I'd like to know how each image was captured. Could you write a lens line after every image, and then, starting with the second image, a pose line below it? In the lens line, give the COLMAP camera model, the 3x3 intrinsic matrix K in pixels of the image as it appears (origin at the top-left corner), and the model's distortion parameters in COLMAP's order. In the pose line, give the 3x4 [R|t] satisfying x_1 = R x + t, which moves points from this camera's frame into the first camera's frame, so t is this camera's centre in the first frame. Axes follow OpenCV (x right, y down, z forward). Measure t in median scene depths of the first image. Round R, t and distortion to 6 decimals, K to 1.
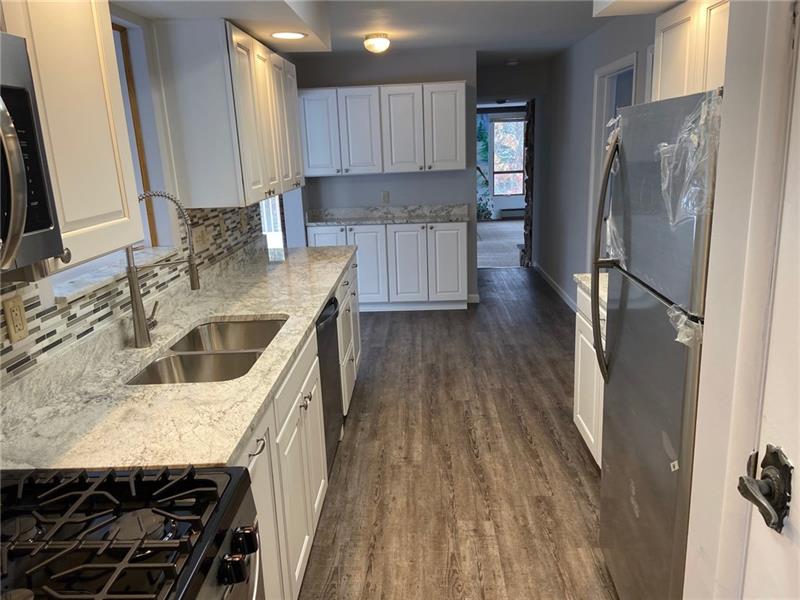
lens RADIAL K [[610.2, 0, 398.9], [0, 610.2, 299.7], [0, 0, 1]] dist [0.013752, 0.003054]
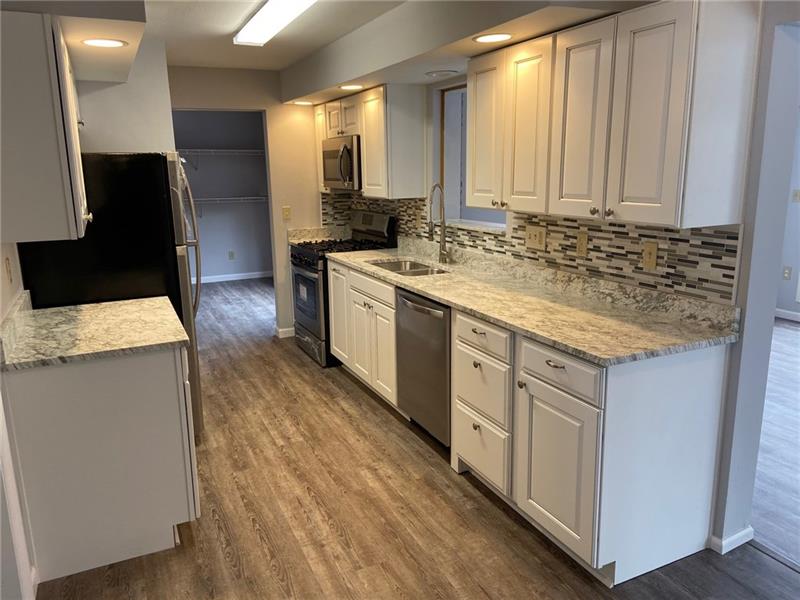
lens RADIAL K [[610.2, 0, 399.6], [0, 610.2, 299.0], [0, 0, 1]] dist [0.013752, 0.003054]
pose [[-0.890754, 0.155883, -0.426917, 0.360875], [-0.054356, 0.896059, 0.440596, -0.441078], [0.451224, 0.415668, -0.789694, 1.681023]]
